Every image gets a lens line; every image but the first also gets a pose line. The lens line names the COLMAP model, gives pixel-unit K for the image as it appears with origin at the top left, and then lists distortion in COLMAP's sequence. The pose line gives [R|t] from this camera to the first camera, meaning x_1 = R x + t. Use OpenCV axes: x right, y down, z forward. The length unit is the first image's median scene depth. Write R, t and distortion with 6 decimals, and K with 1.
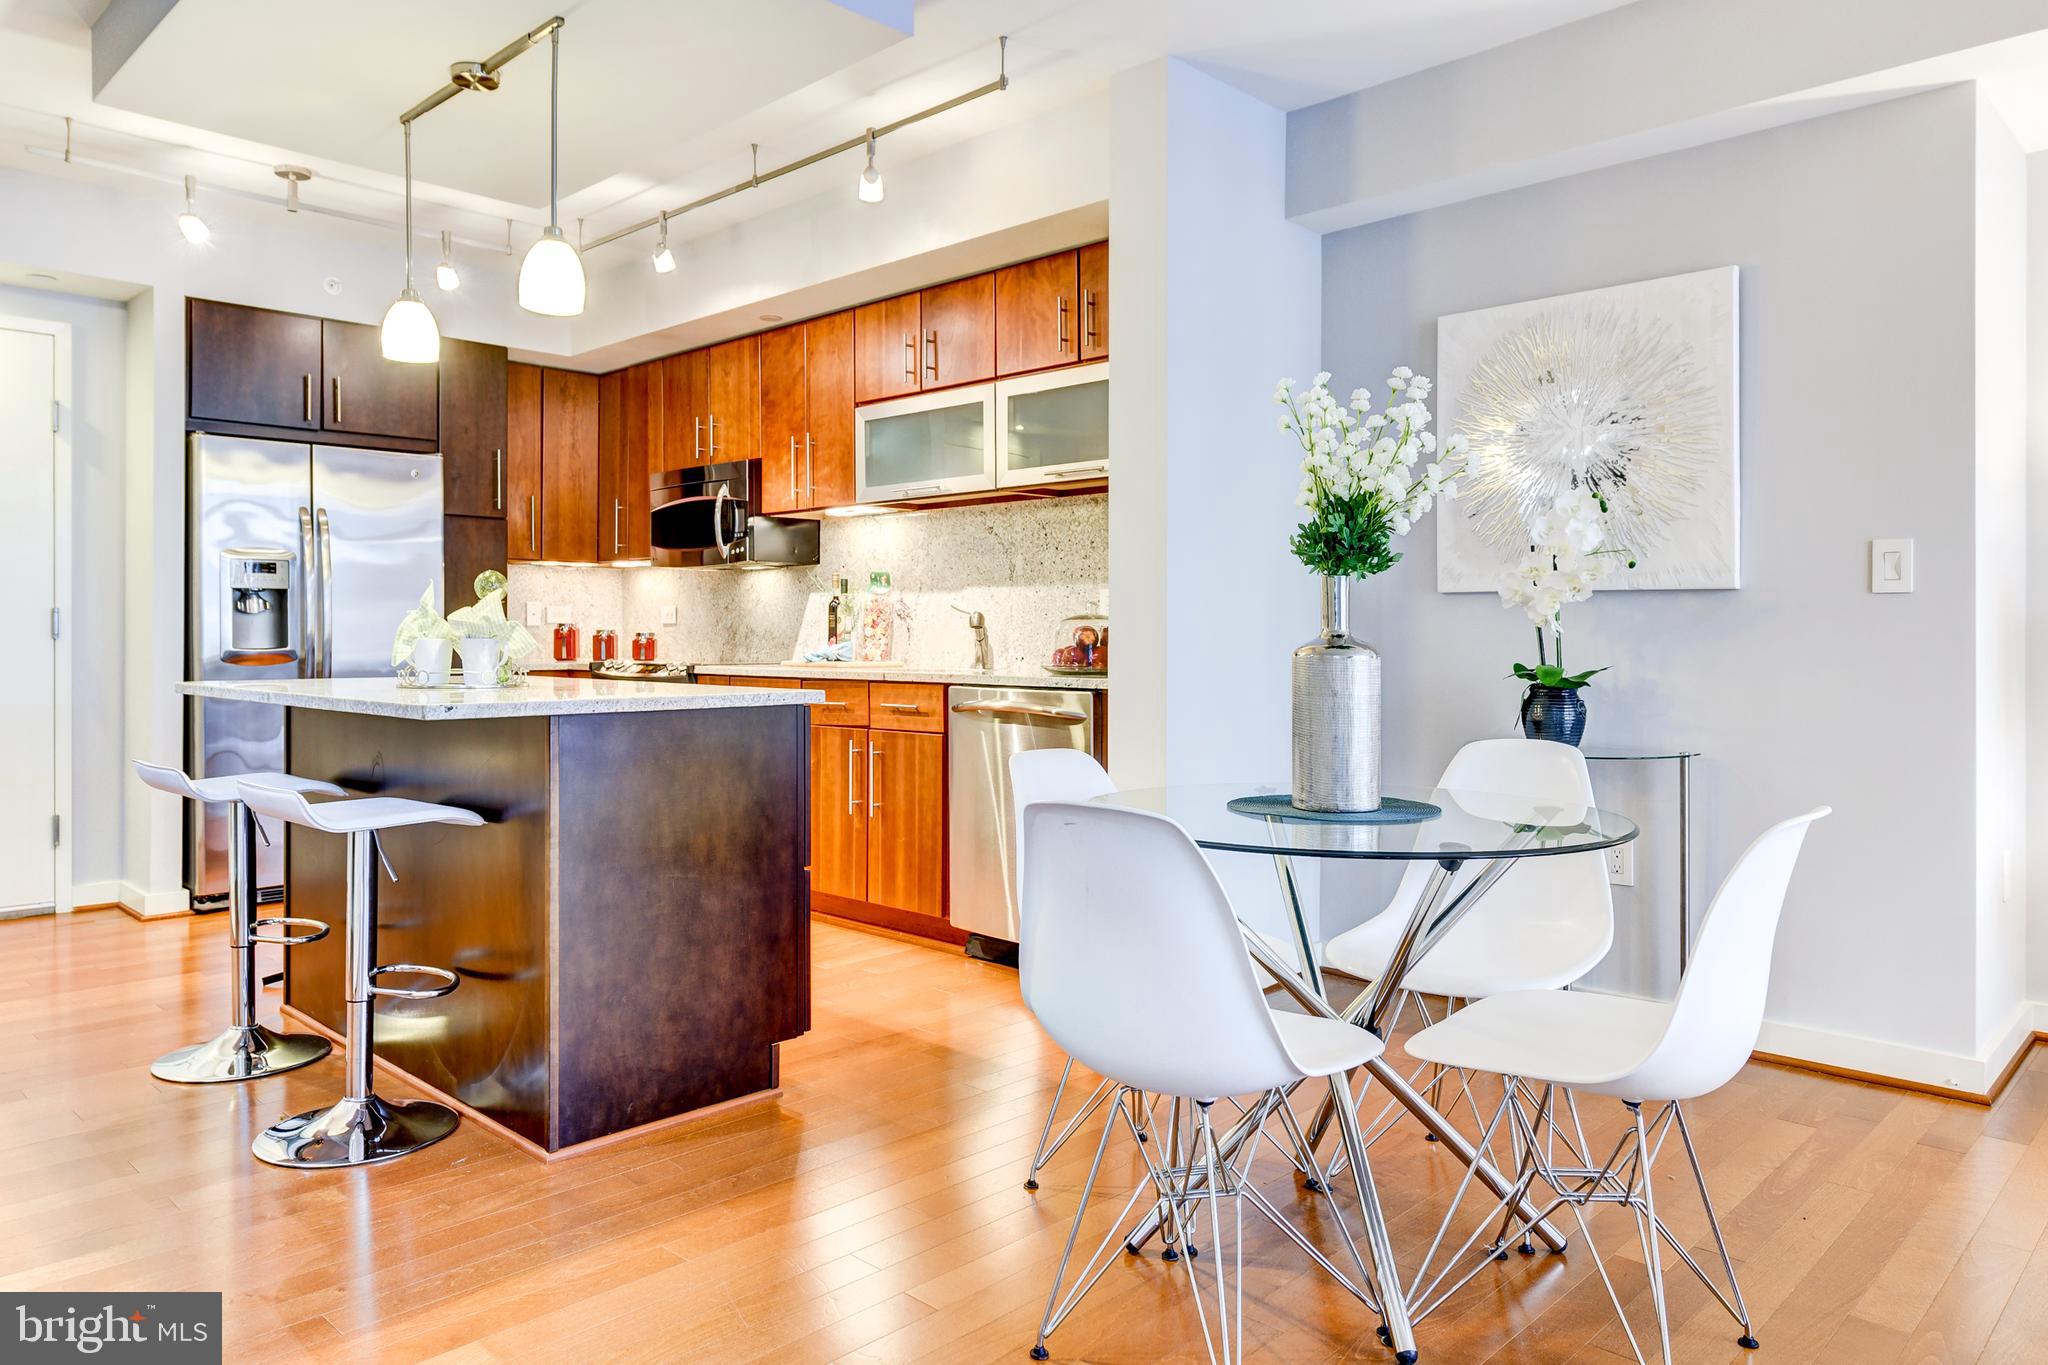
lens RADIAL K [[1368.5, 0, 1020.0], [0, 1368.5, 635.4], [0, 0, 1]] dist [0.005660, 0.001599]
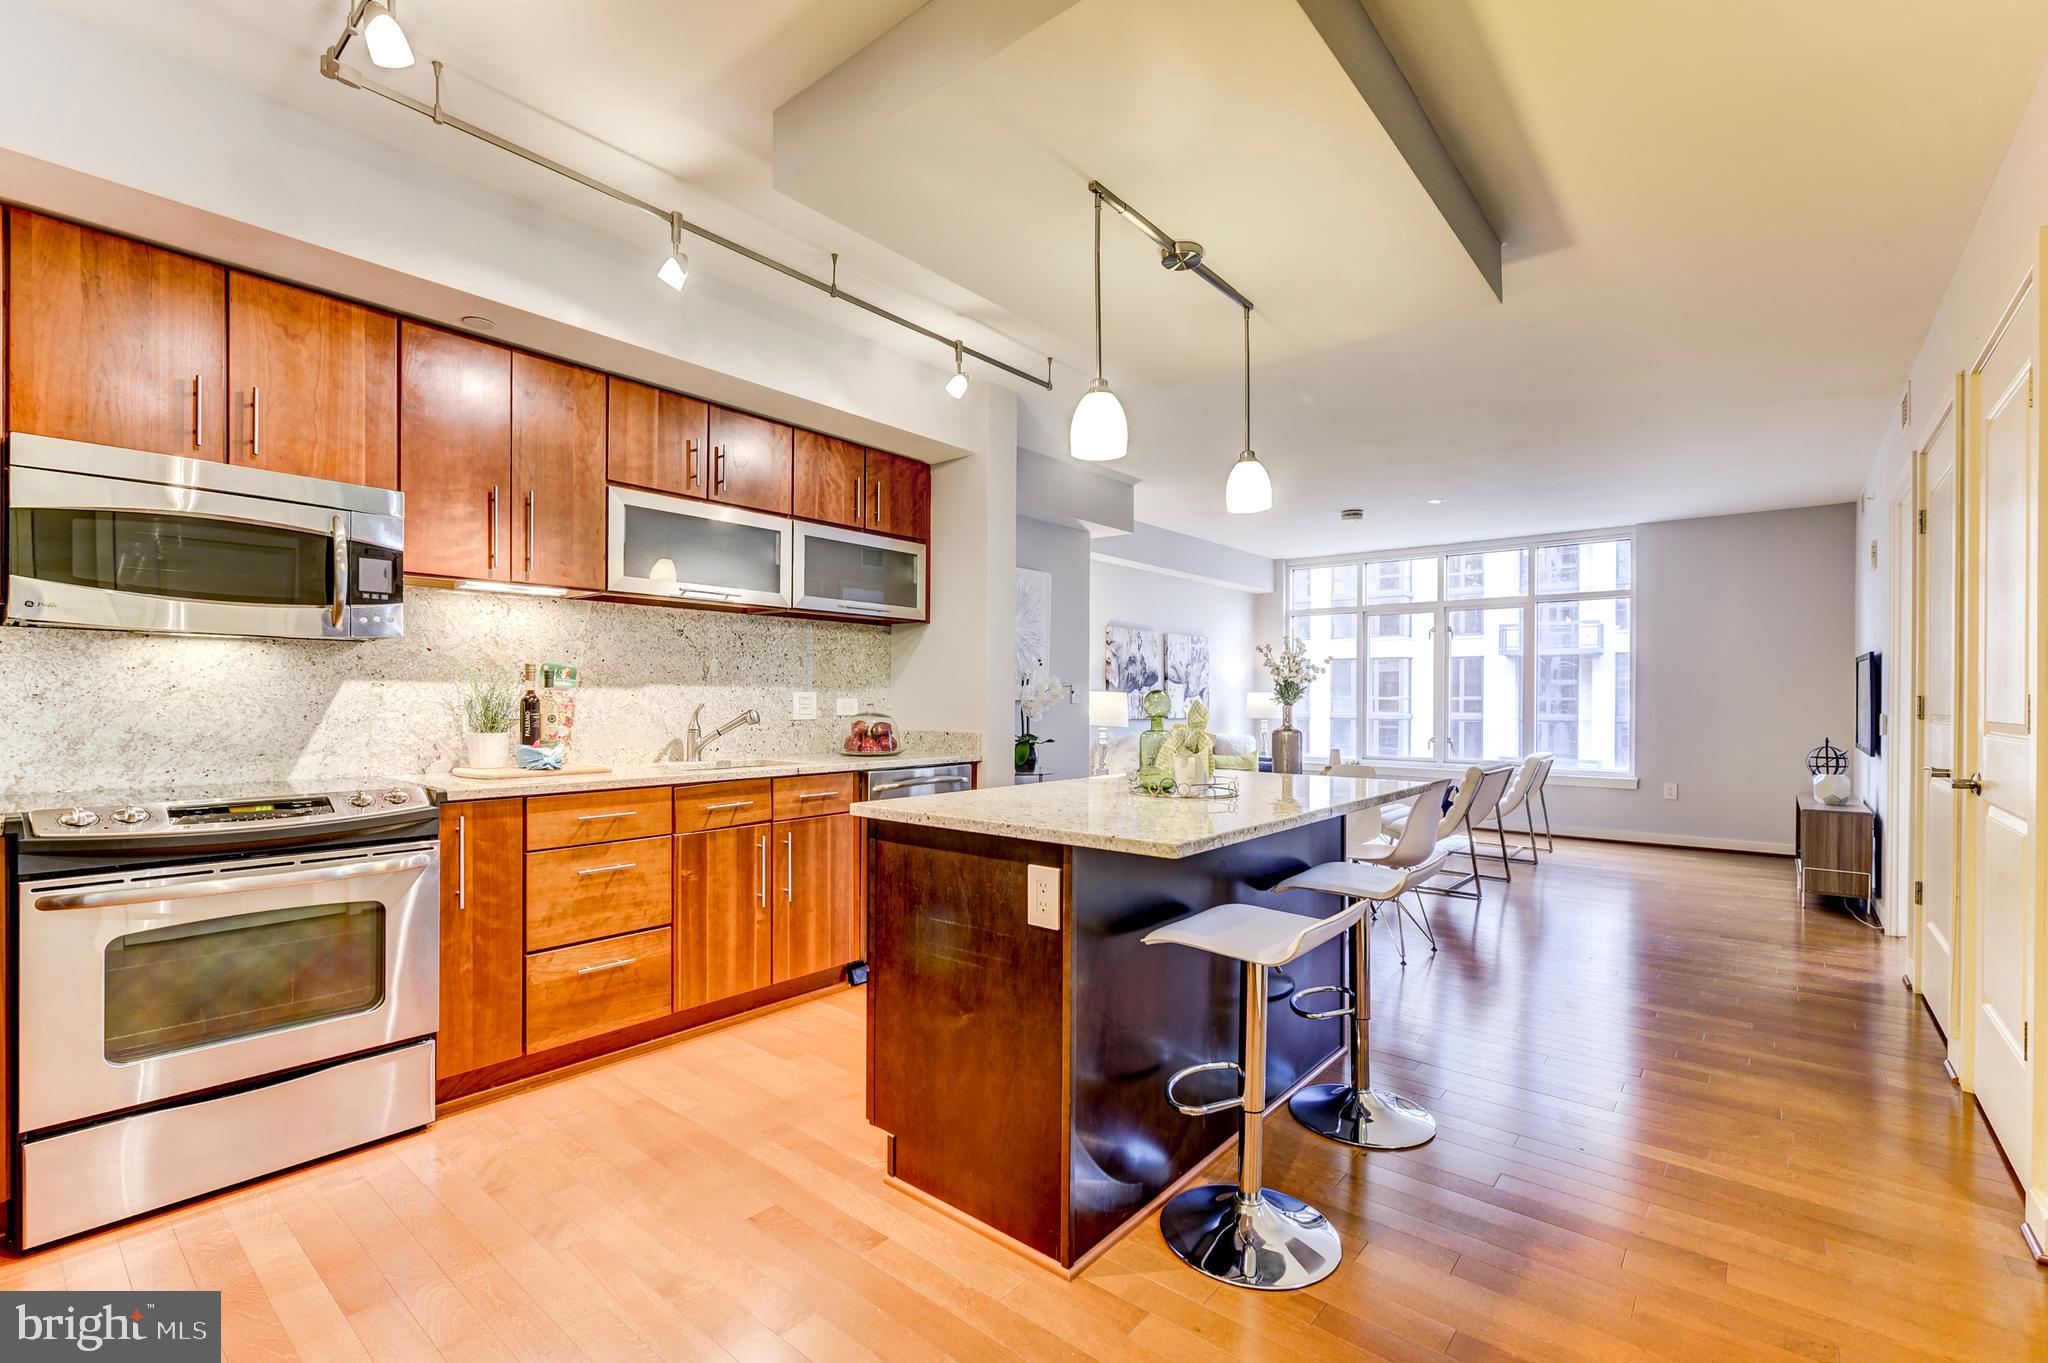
lens RADIAL K [[893.0, 0, 1020.5], [0, 893.0, 702.8], [0, 0, 1]] dist [-0.000189, -0.001894]
pose [[-0.077666, -0.005788, 0.996963, -0.757855], [-0.003730, 0.999978, 0.005514, -0.026932], [-0.996972, -0.003290, -0.077686, 0.799974]]
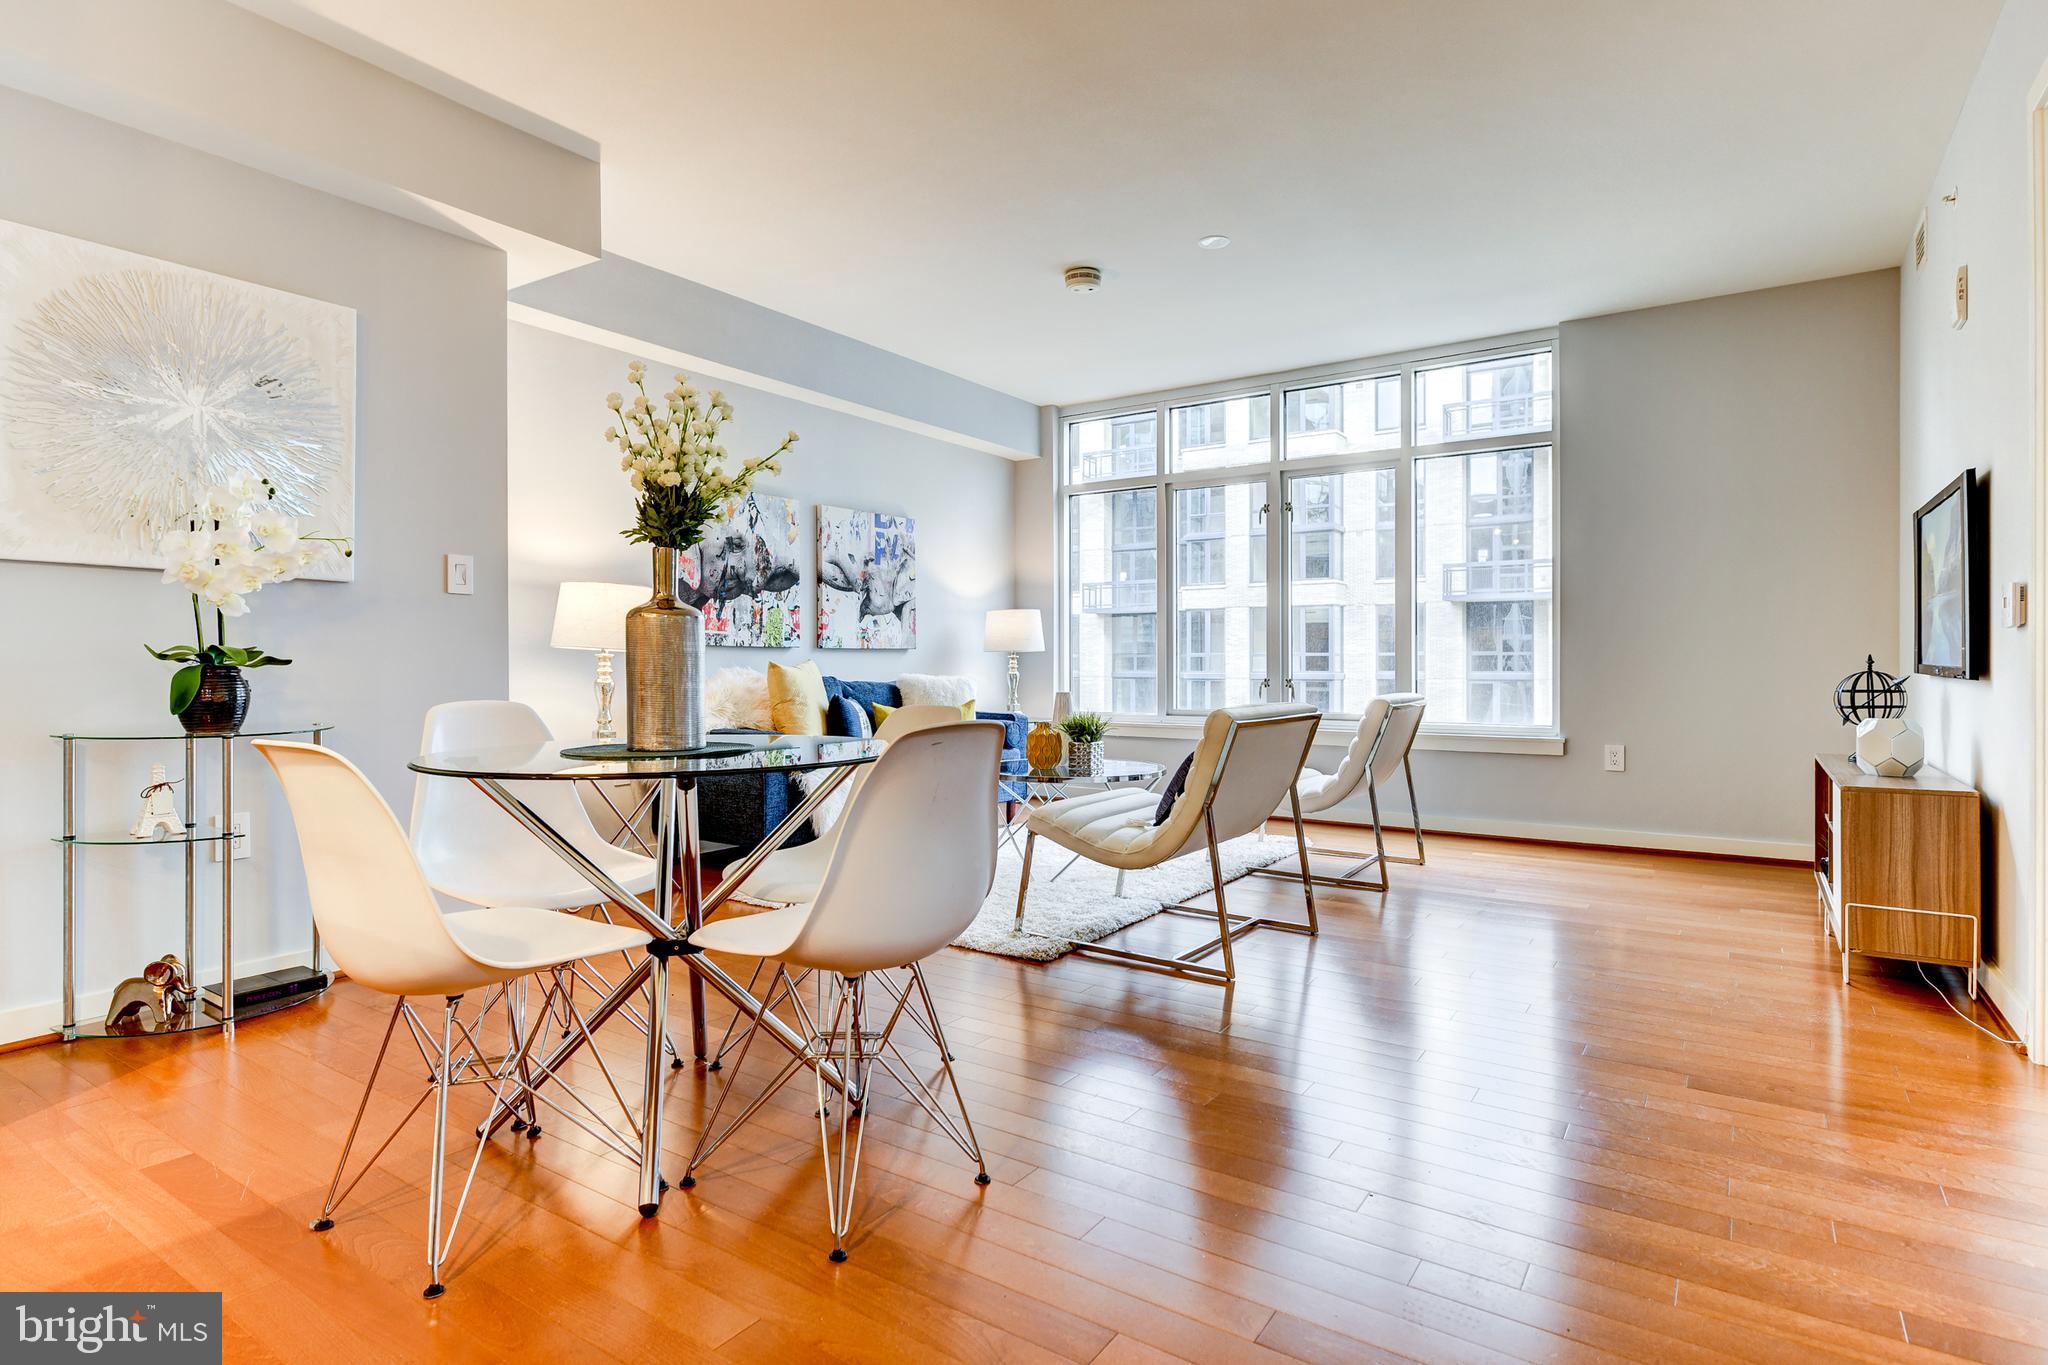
lens RADIAL K [[1053.6, 0, 1022.6], [0, 1053.6, 676.9], [0, 0, 1]] dist [0.000499, -0.002958]
pose [[-0.176747, -0.012796, 0.984173, -0.324799], [0.001839, 0.999909, 0.013331, 0.024893], [-0.984255, 0.004166, -0.176708, 0.401780]]
